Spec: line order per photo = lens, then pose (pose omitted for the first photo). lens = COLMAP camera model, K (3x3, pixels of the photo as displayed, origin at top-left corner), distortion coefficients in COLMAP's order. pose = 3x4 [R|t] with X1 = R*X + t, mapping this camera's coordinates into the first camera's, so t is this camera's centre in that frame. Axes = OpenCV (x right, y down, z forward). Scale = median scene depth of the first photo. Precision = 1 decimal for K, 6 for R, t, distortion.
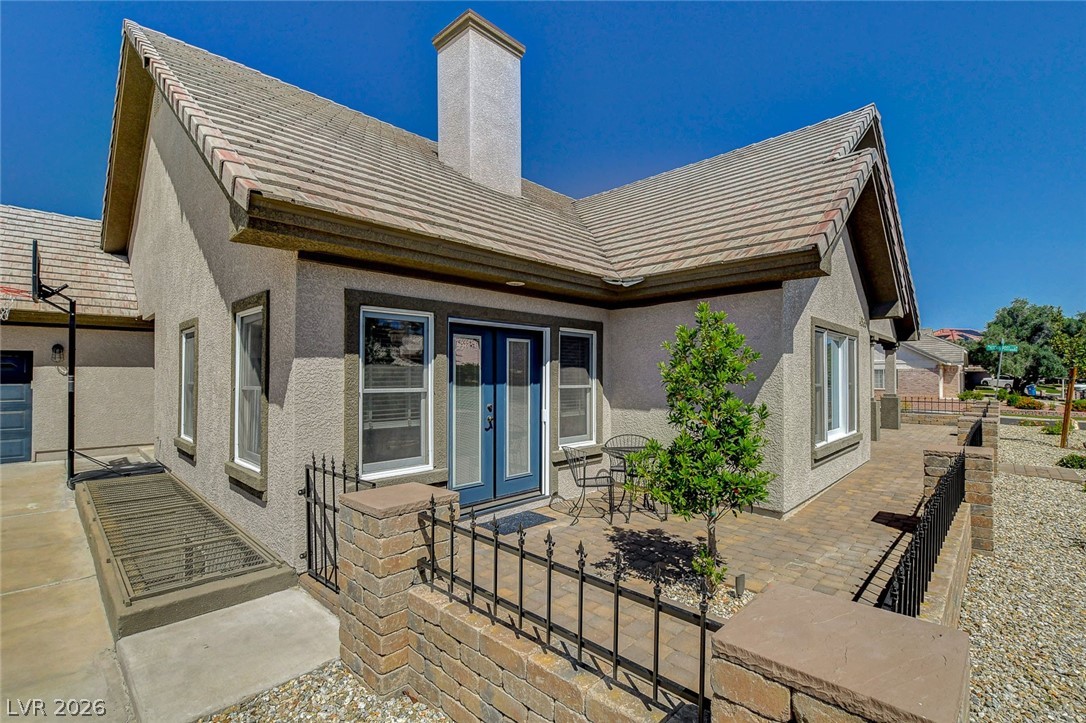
lens RADIAL K [[496.0, 0, 535.4], [0, 496.0, 365.1], [0, 0, 1]] dist [-0.033684, -0.000525]
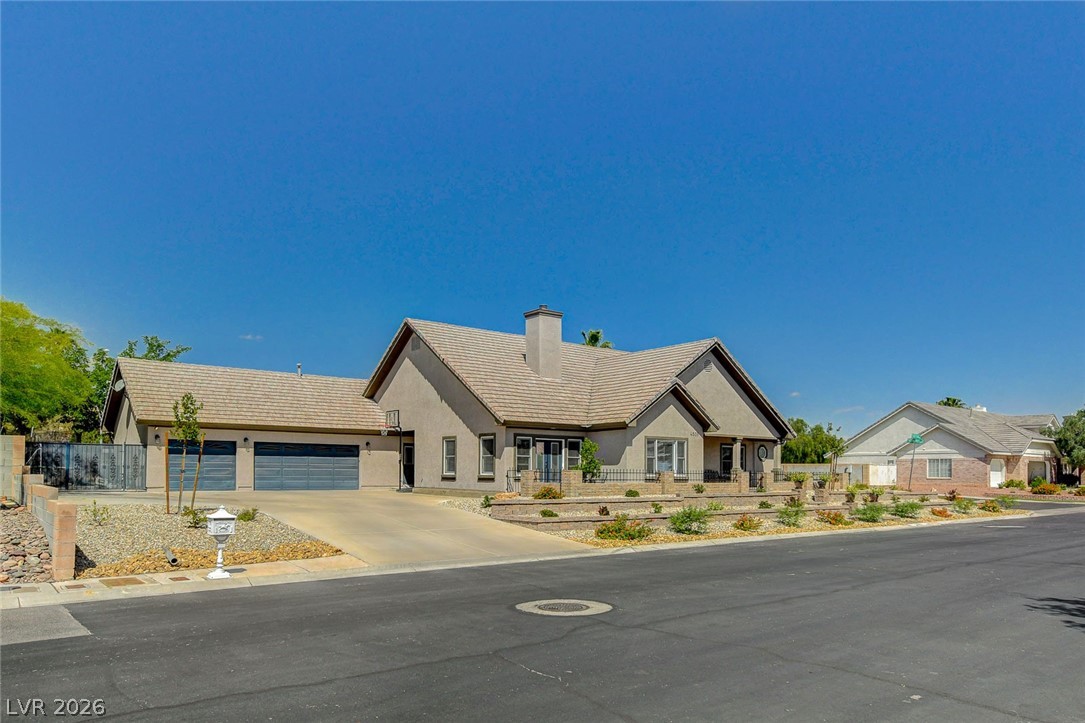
lens RADIAL K [[730.1, 0, 534.9], [0, 730.1, 448.0], [0, 0, 1]] dist [0.030004, 0.003621]
pose [[0.991544, 0.003151, -0.129734, 0.308245], [-0.004635, 0.999927, -0.011138, 0.025522], [0.129689, 0.011645, 0.991486, -2.559284]]
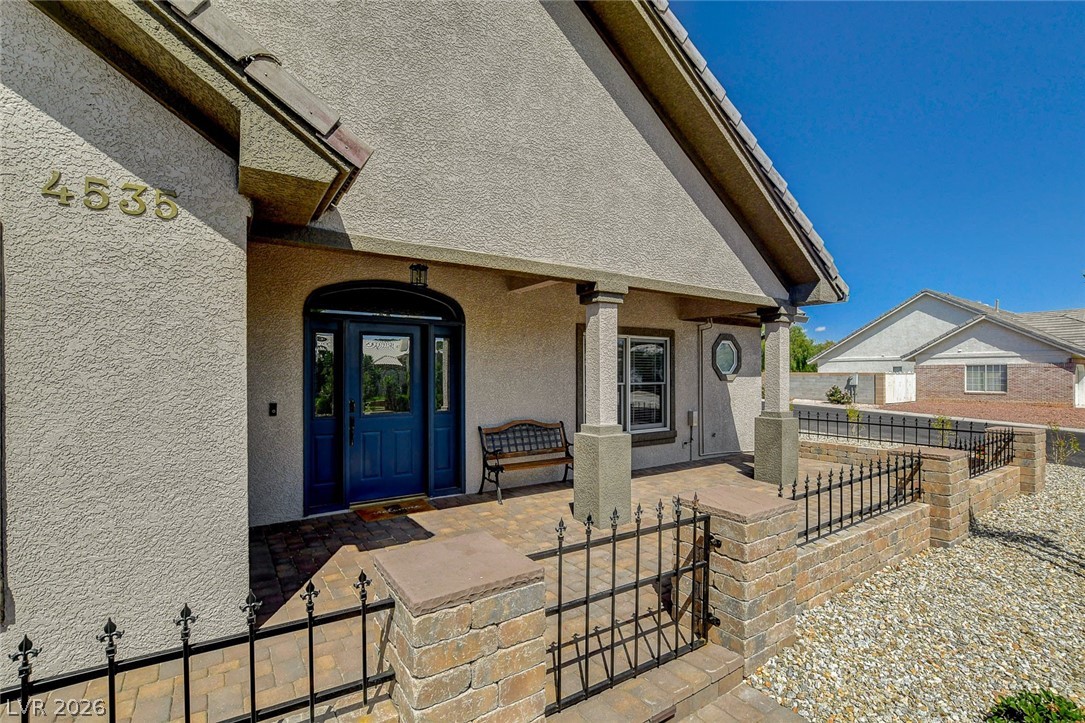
lens RADIAL K [[495.6, 0, 534.2], [0, 495.6, 365.6], [0, 0, 1]] dist [-0.033684, -0.000525]
pose [[0.977652, -0.003082, -0.210207, 0.882462], [0.004191, 0.999980, 0.004831, 0.012695], [0.210188, -0.005604, 0.977645, 0.693979]]
